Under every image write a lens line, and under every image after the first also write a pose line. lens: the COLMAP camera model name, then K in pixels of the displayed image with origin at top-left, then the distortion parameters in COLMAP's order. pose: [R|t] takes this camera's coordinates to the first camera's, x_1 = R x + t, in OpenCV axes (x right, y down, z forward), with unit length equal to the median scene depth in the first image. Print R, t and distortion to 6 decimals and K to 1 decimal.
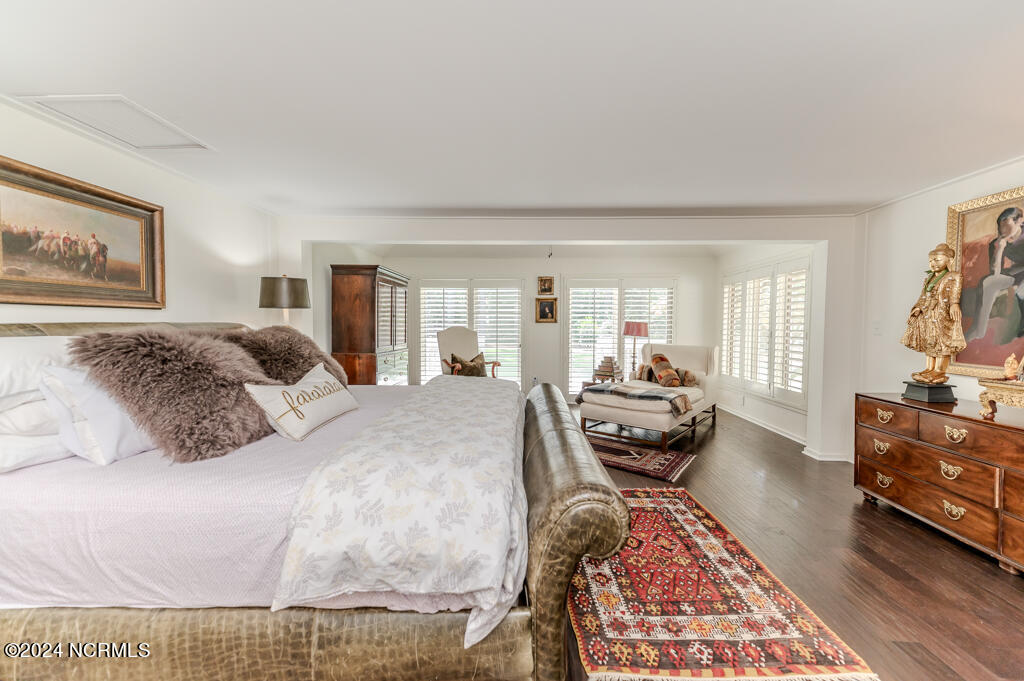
lens RADIAL K [[407.8, 0, 512.0], [0, 407.8, 340.5], [0, 0, 1]] dist [0.008909, -0.000913]
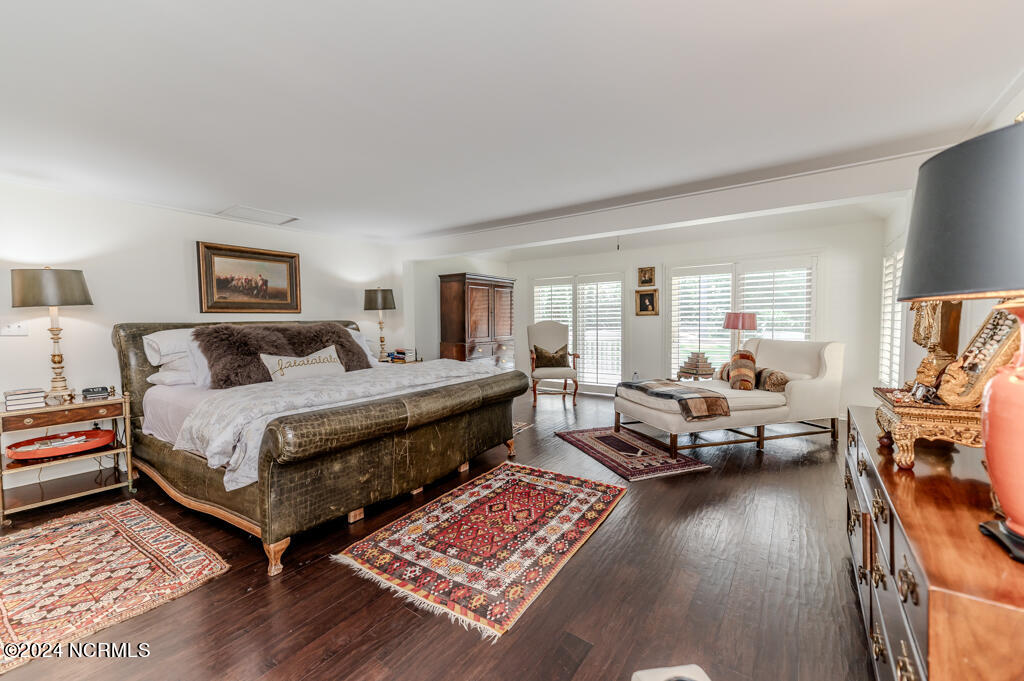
lens RADIAL K [[407.8, 0, 512.0], [0, 407.8, 340.5], [0, 0, 1]] dist [0.008909, -0.000913]
pose [[0.830962, 0.014174, -0.556148, 0.856524], [-0.006833, 0.999860, 0.015273, 0.006000], [0.556287, -0.008891, 0.830943, 0.067163]]
